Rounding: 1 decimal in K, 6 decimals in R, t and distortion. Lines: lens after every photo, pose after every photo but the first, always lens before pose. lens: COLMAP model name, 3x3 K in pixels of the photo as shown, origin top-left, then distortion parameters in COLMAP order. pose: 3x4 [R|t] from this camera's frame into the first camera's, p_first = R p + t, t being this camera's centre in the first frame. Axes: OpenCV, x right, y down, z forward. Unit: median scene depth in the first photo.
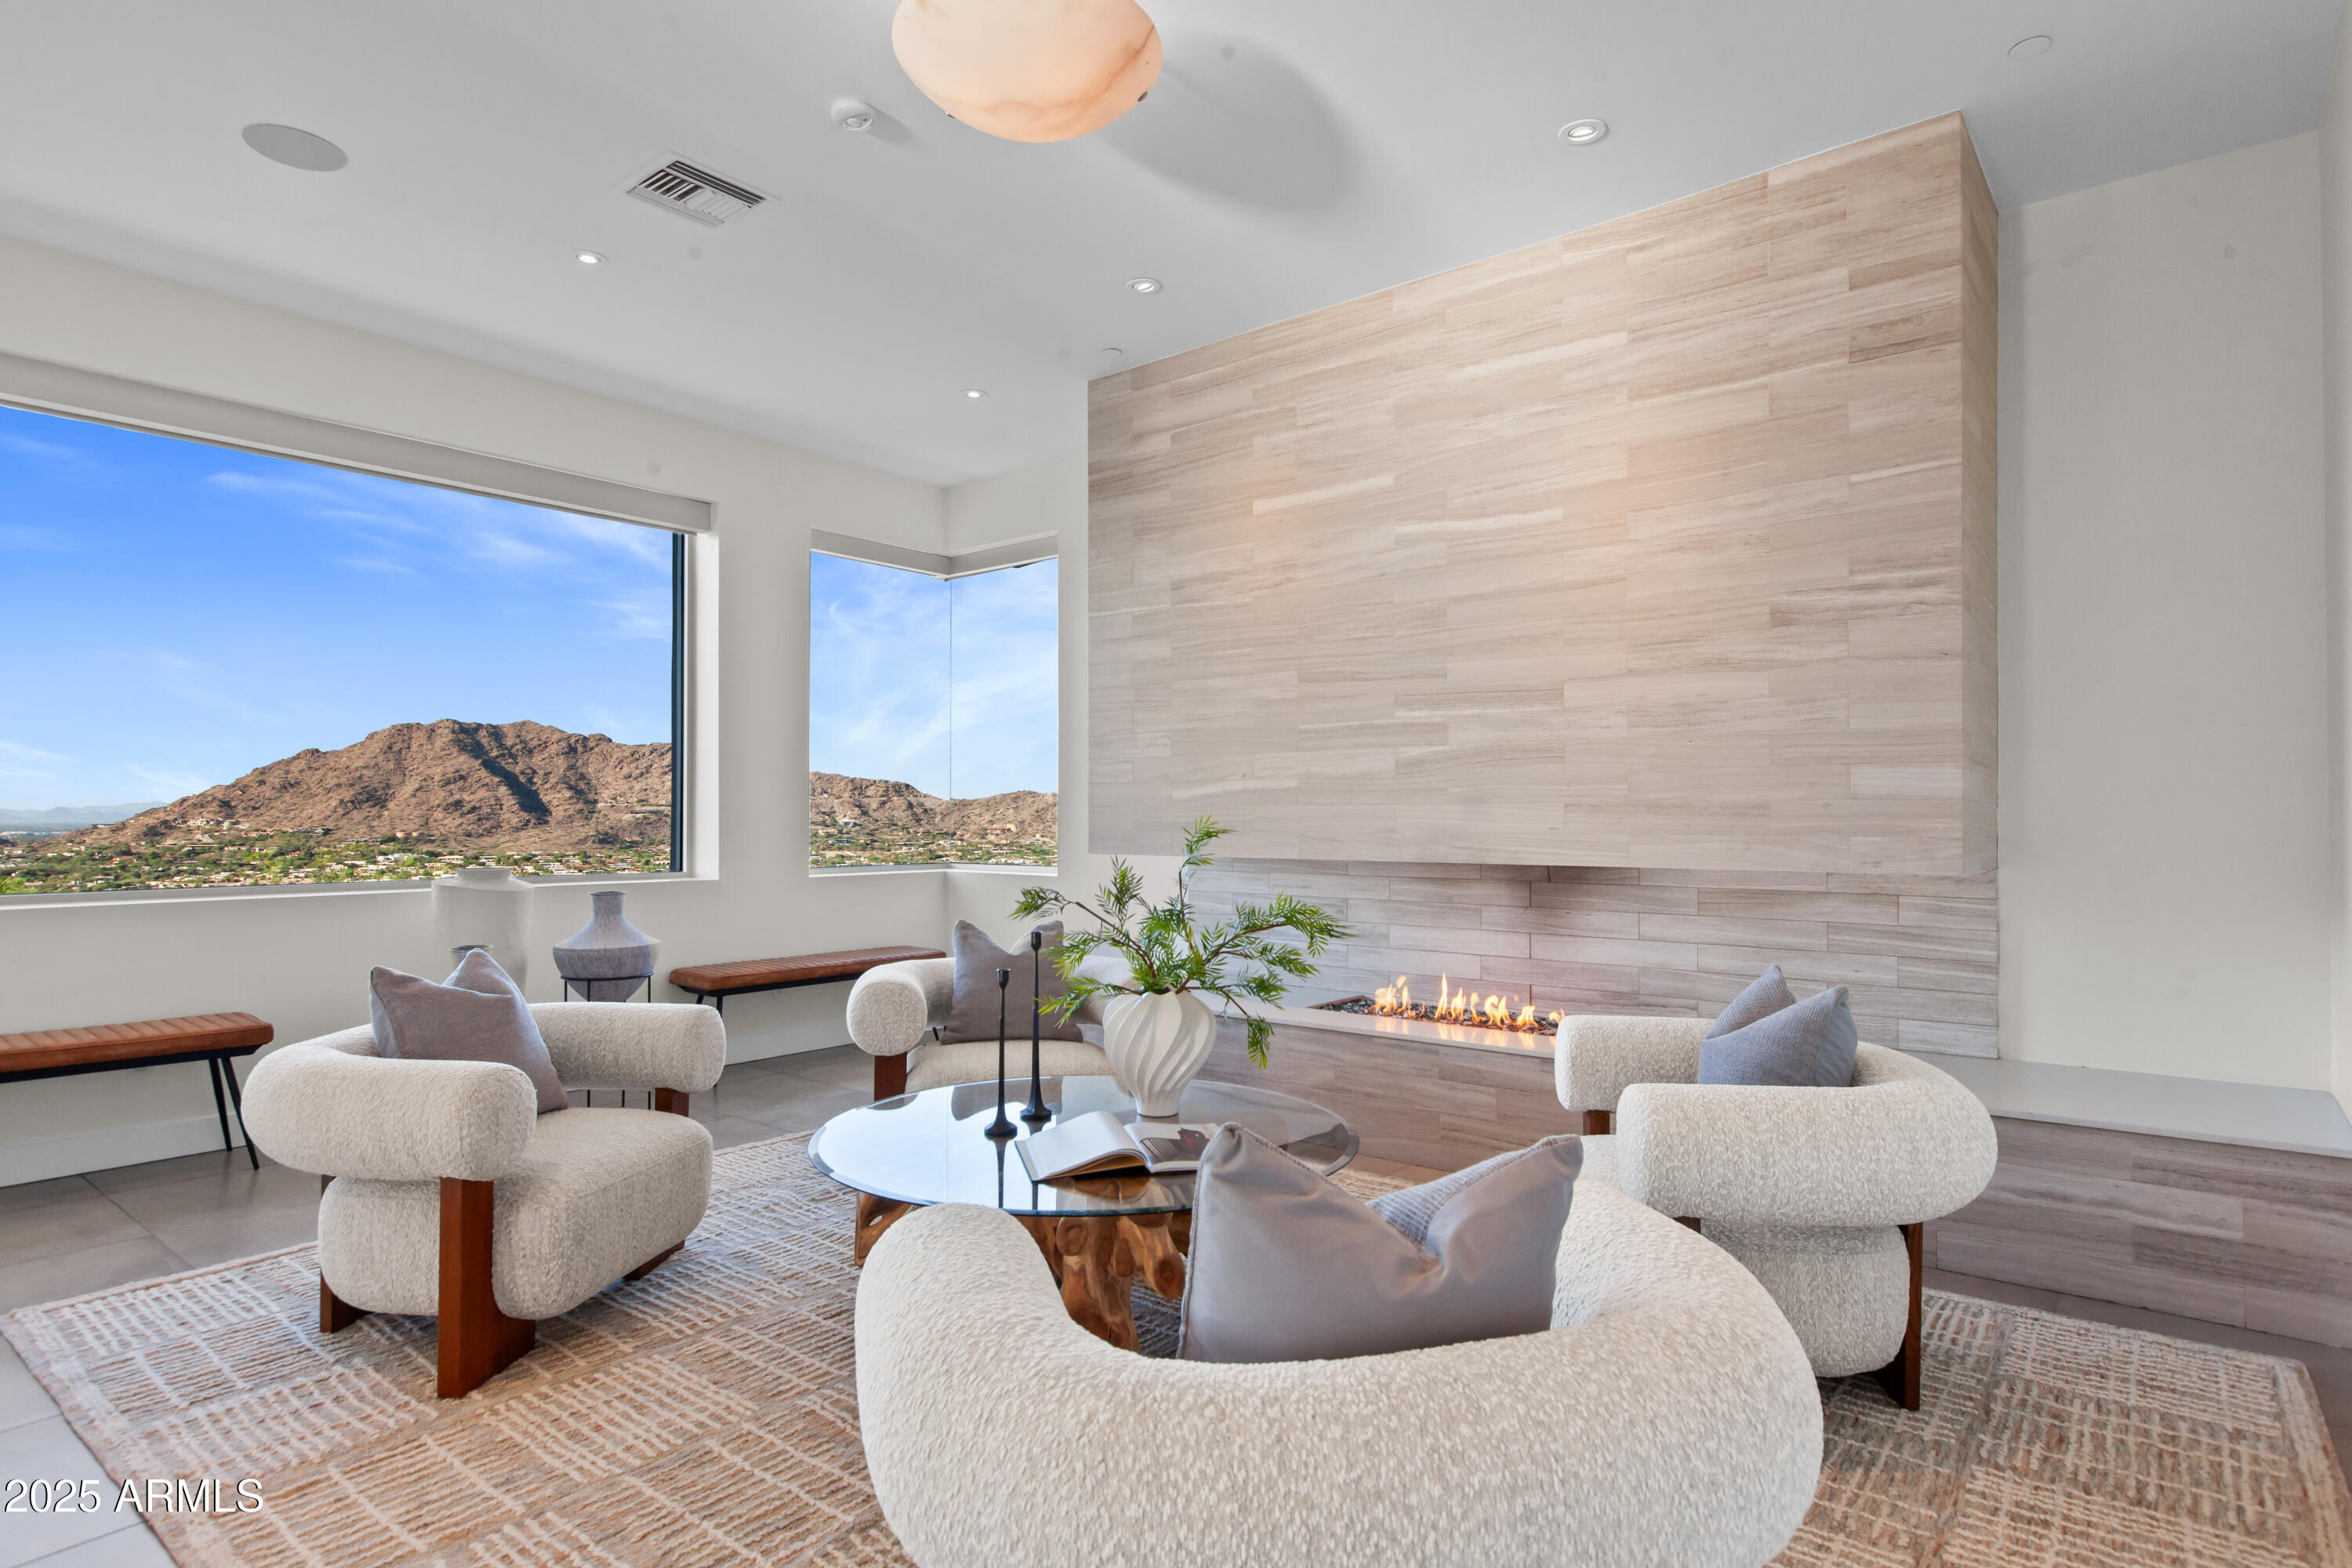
lens RADIAL K [[1267.3, 0, 1176.0], [0, 1267.3, 784.0], [0, 0, 1]] dist [0.032197, -0.000062]
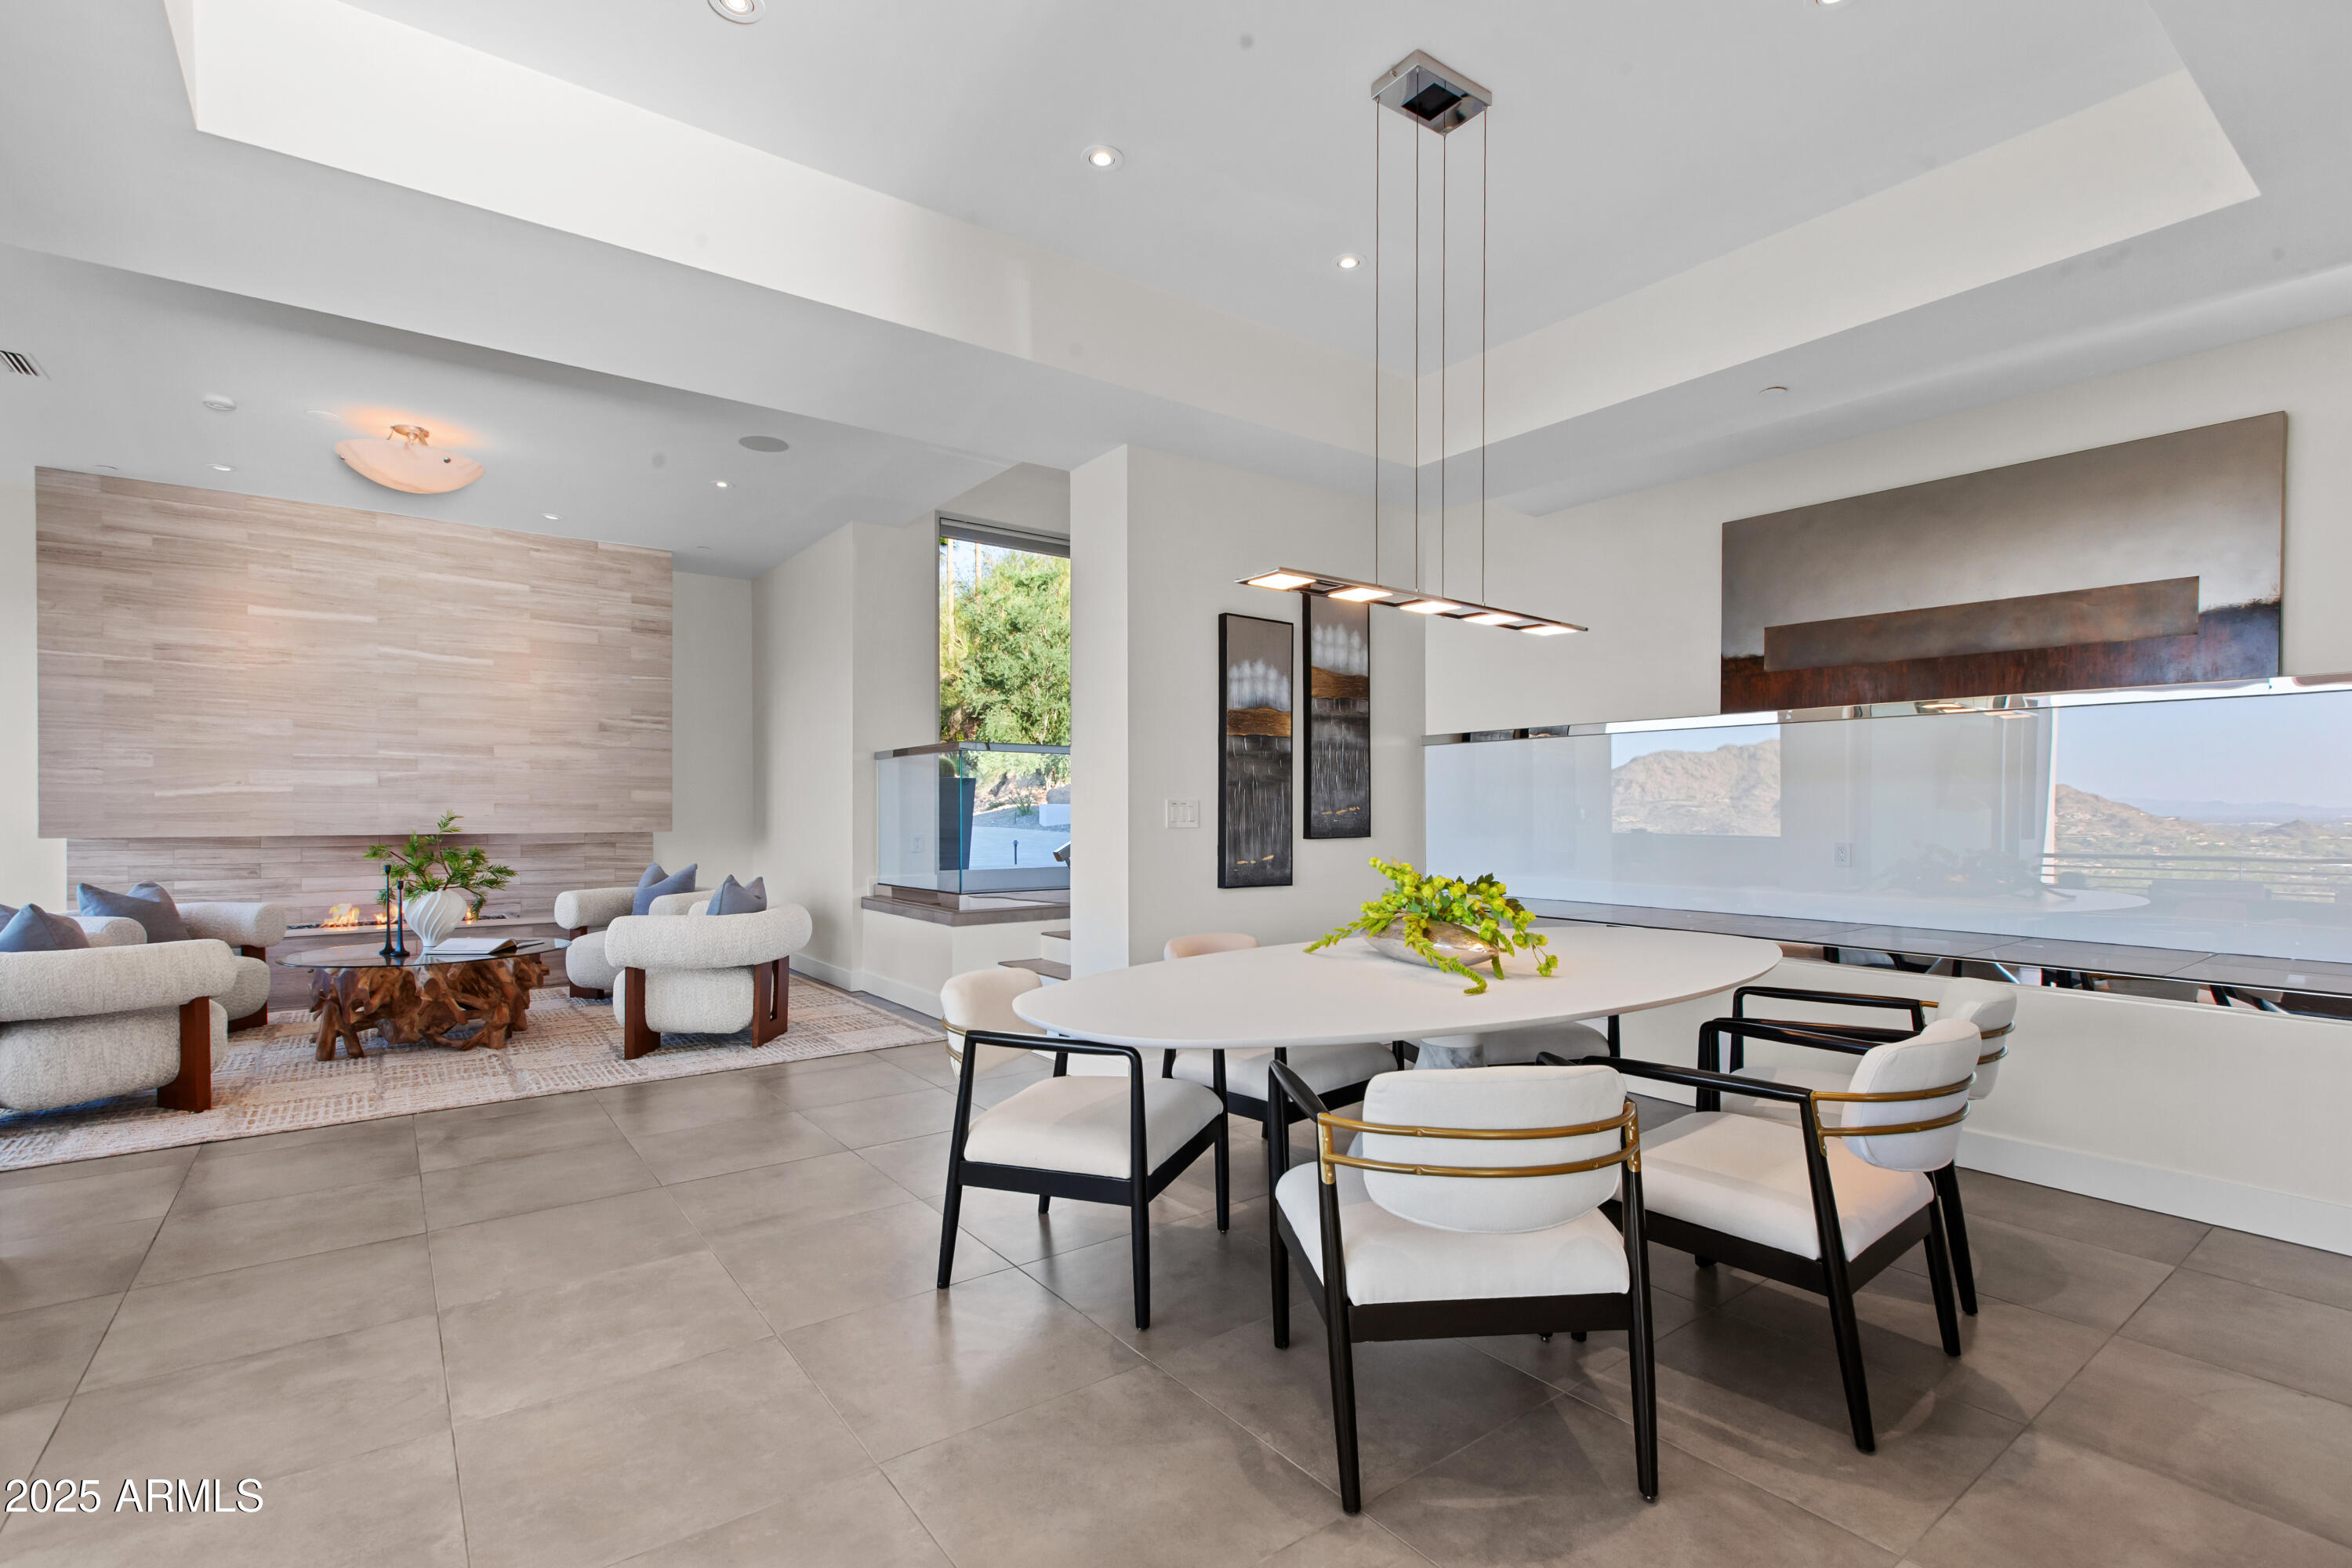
lens RADIAL K [[1080.2, 0, 1187.8], [0, 1080.2, 821.4], [0, 0, 1]] dist [-0.000495, 0.000278]
pose [[0.236578, -0.007124, 0.971586, -1.090522], [-0.025100, 0.999595, 0.013441, -0.007062], [-0.971288, -0.027567, 0.236303, -0.493805]]
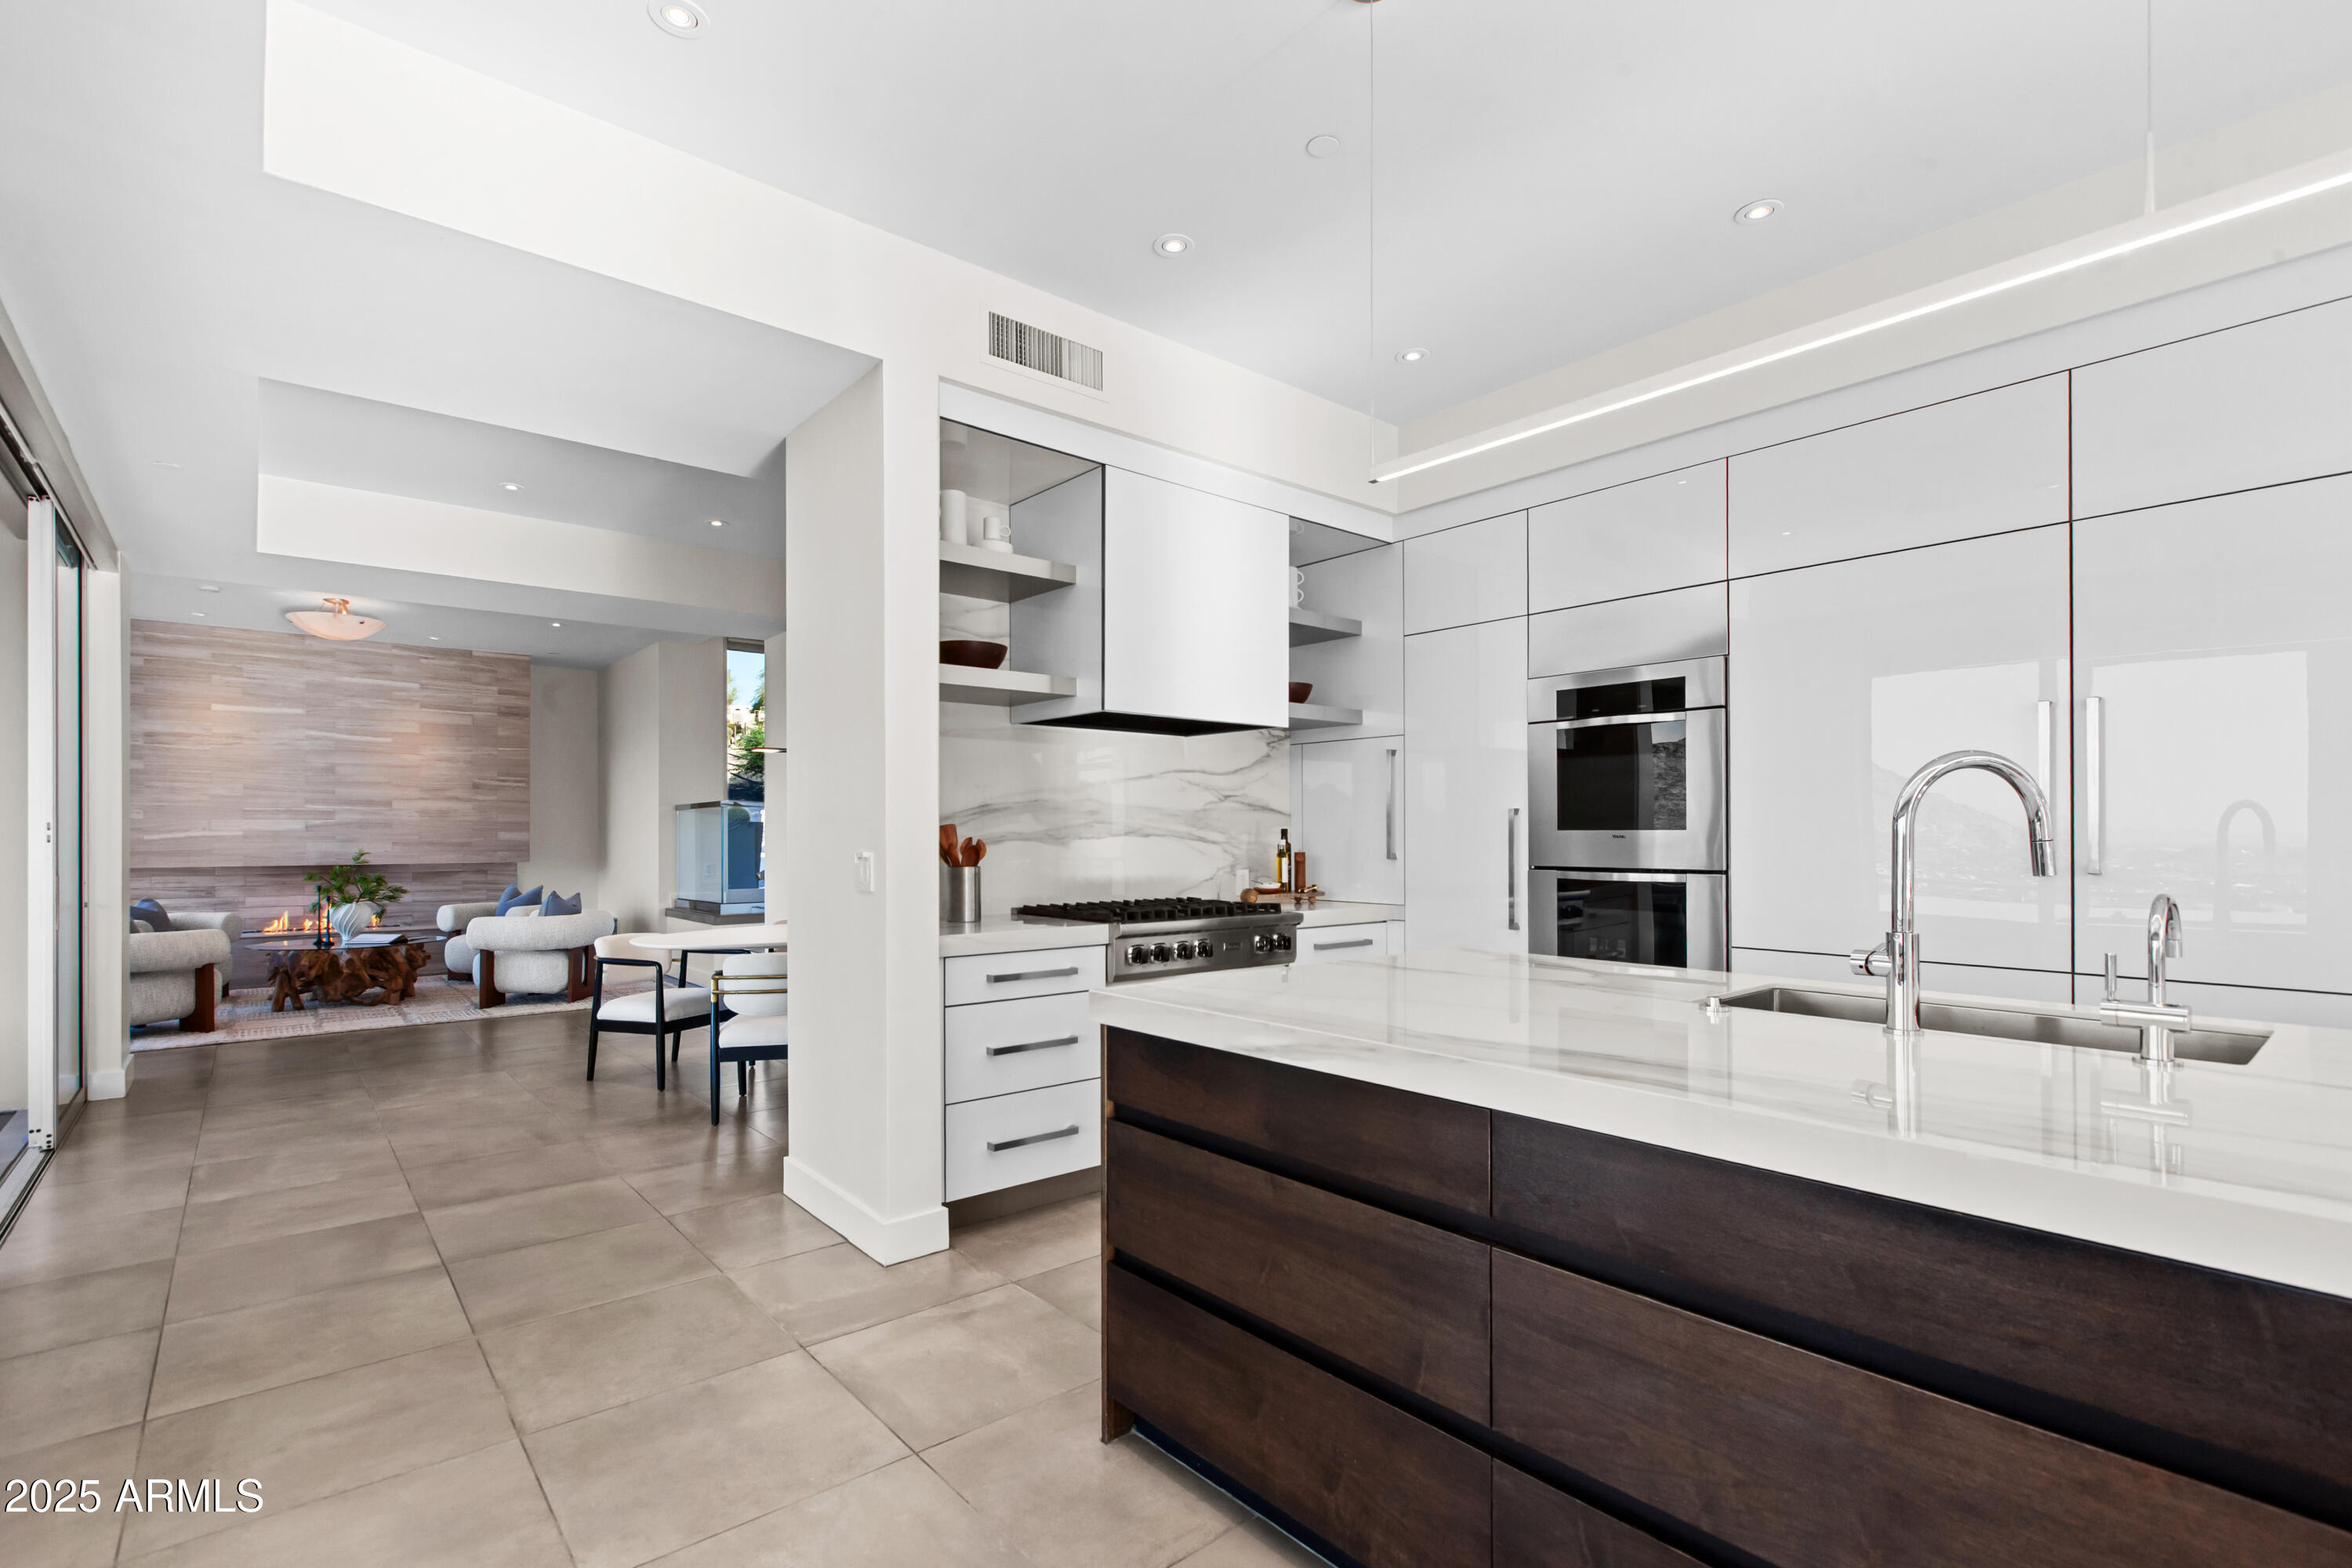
lens RADIAL K [[1069.3, 0, 1175.6], [0, 1069.3, 836.0], [0, 0, 1]] dist [0.000051, -0.000323]
pose [[0.175189, 0.002097, 0.984533, -1.681990], [-0.022125, 0.999754, 0.001807, -0.040266], [-0.984286, -0.022099, 0.175193, -1.108928]]
